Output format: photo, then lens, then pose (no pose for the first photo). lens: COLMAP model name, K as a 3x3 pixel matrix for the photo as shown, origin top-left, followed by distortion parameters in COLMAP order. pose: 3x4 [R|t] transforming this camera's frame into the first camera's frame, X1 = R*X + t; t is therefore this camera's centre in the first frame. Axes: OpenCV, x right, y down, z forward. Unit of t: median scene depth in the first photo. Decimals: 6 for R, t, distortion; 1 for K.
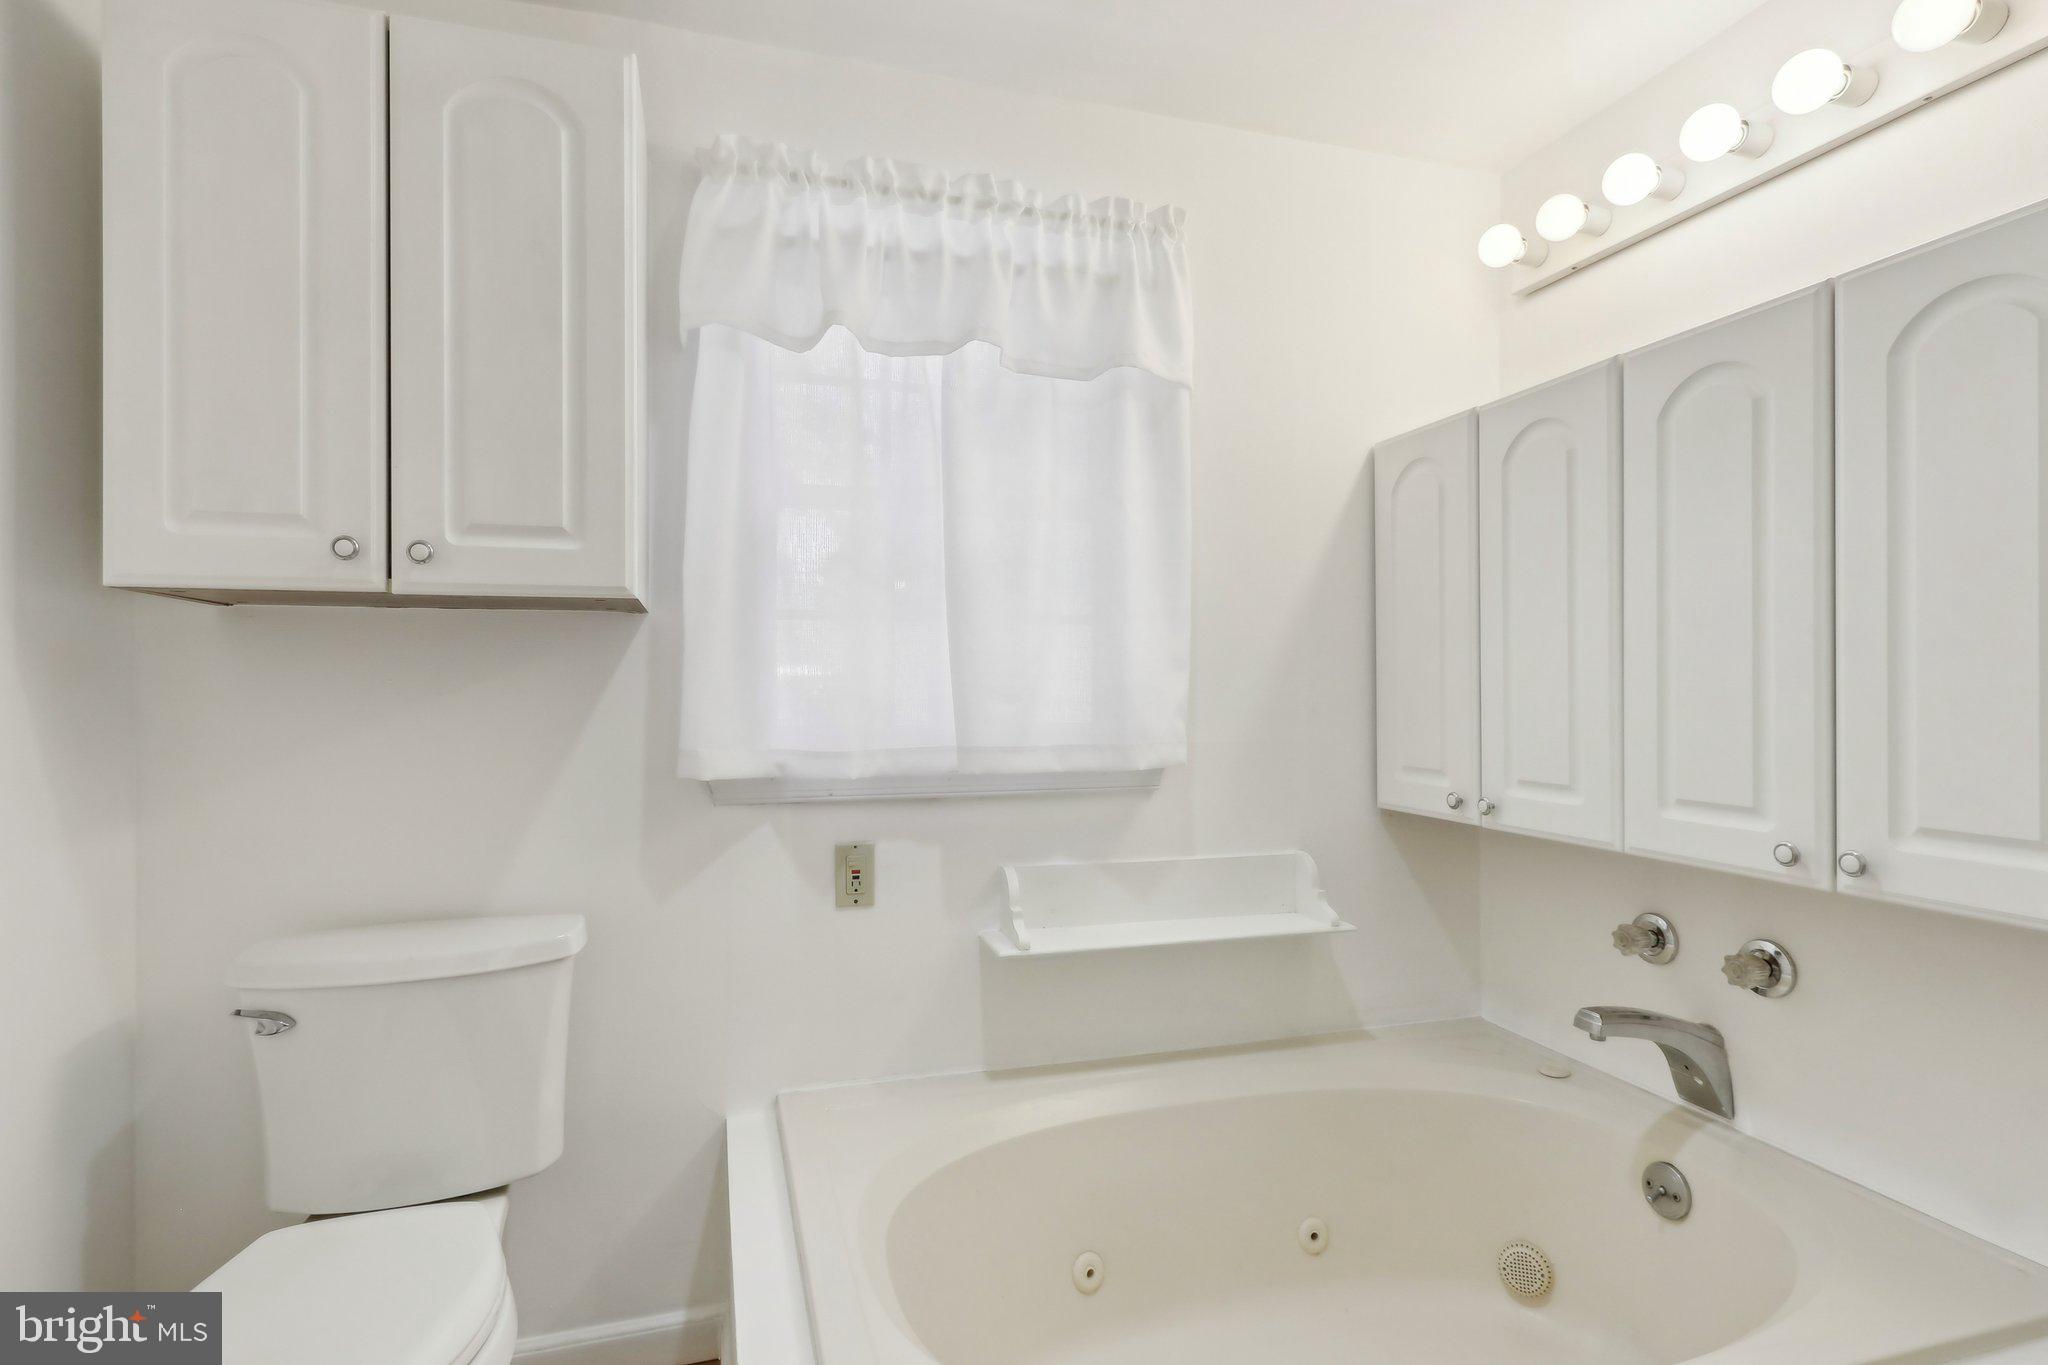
lens RADIAL K [[1031.1, 0, 1028.0], [0, 1031.1, 674.6], [0, 0, 1]] dist [-0.008234, 0.010059]
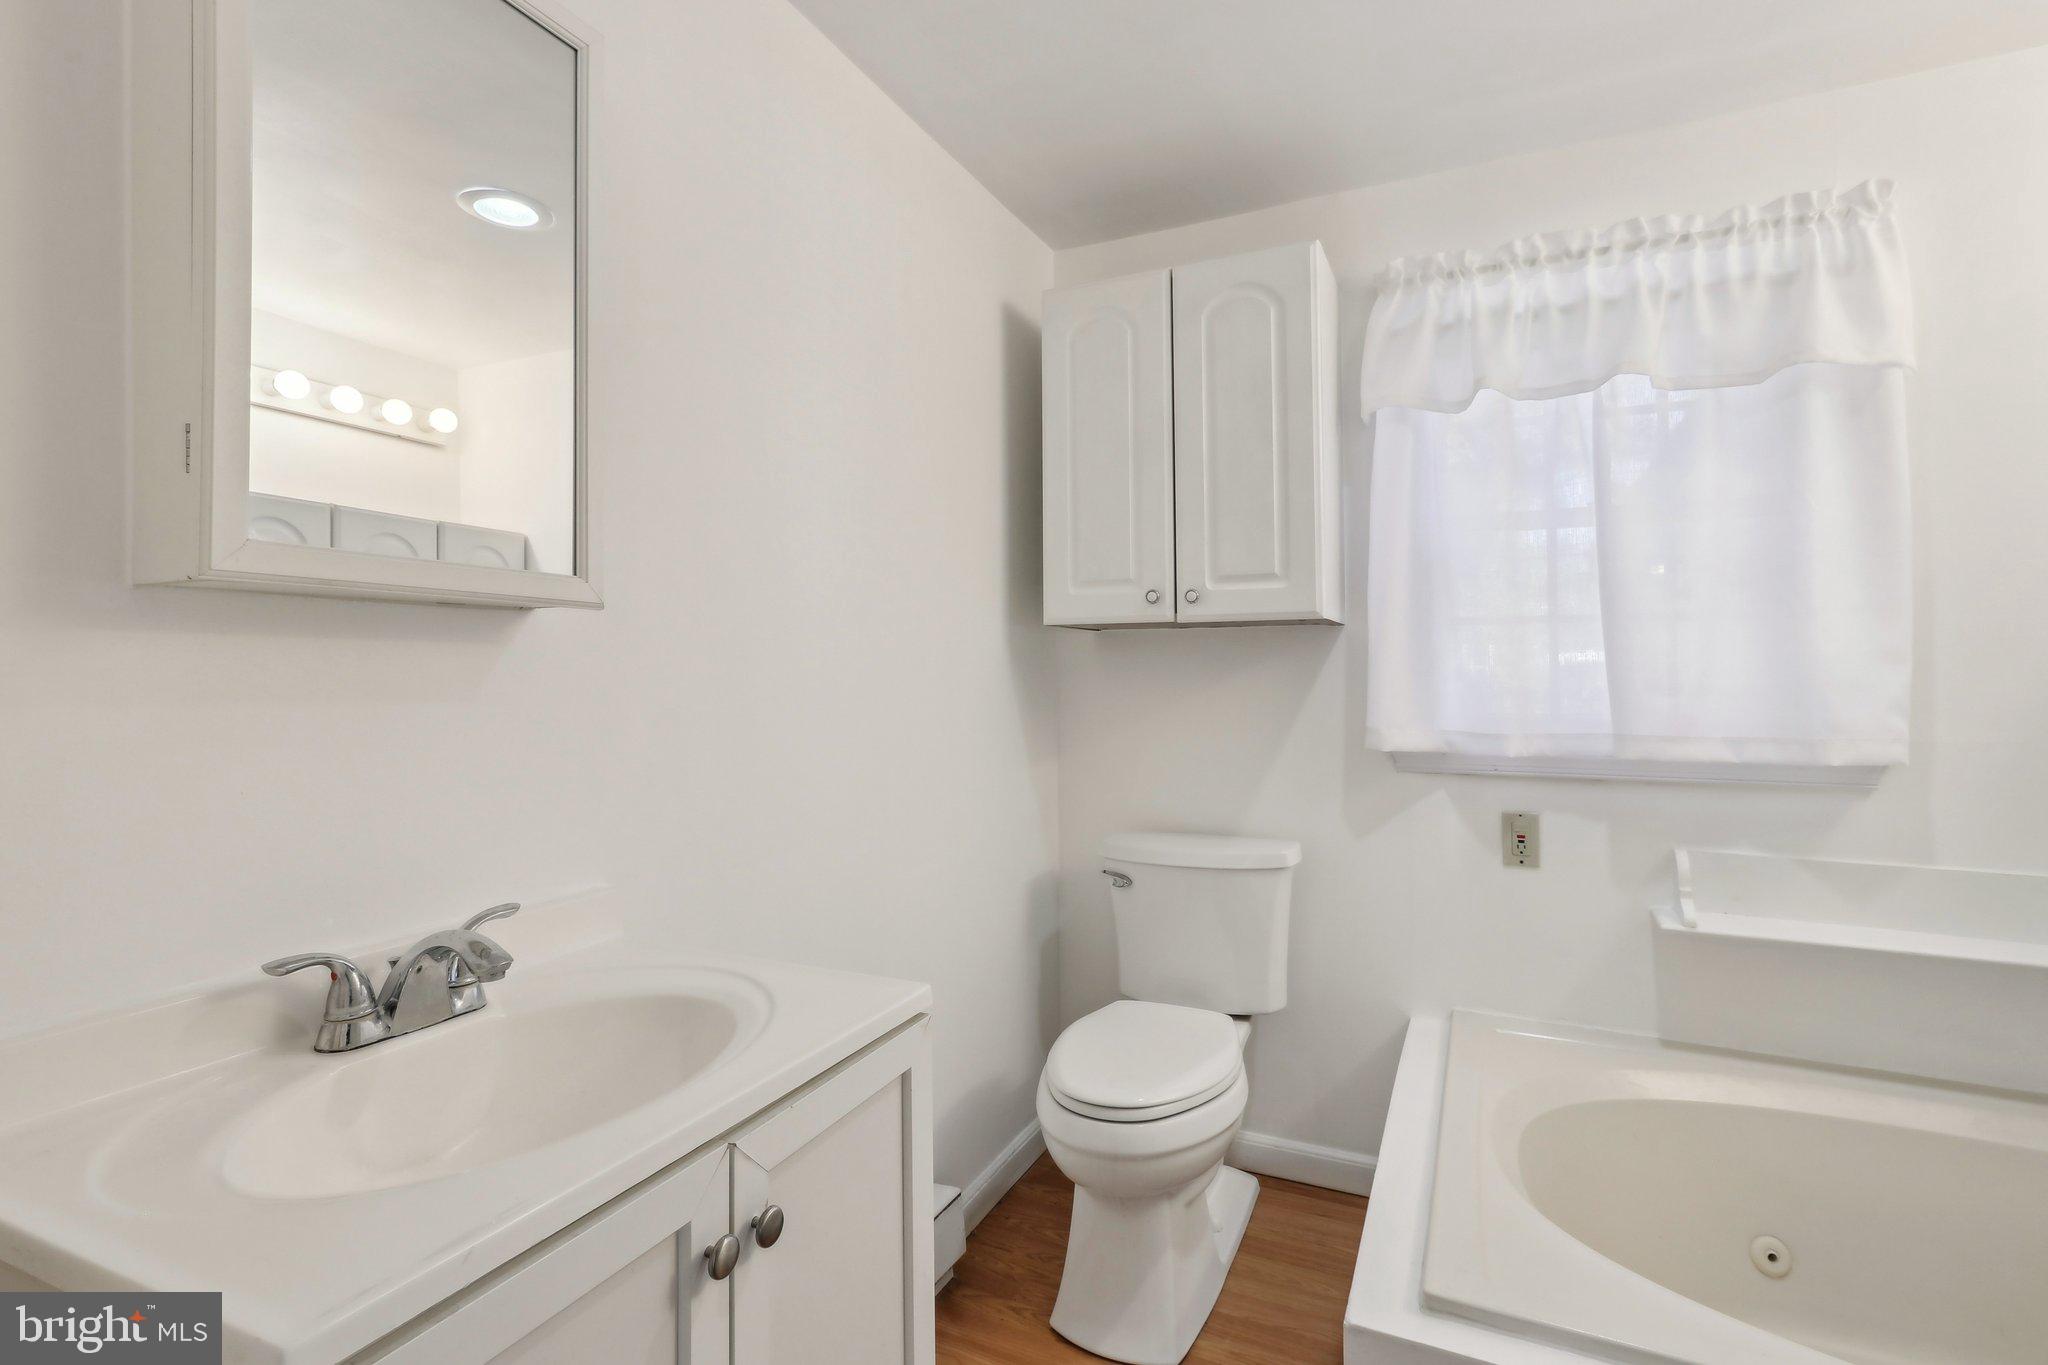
lens RADIAL K [[976.4, 0, 1015.2], [0, 976.4, 684.7], [0, 0, 1]] dist [0.000869, 0.000211]
pose [[0.728110, 0.008071, -0.685413, 0.196309], [0.009143, 0.999727, 0.021485, -0.013331], [0.685400, -0.021910, 0.727838, -0.230816]]
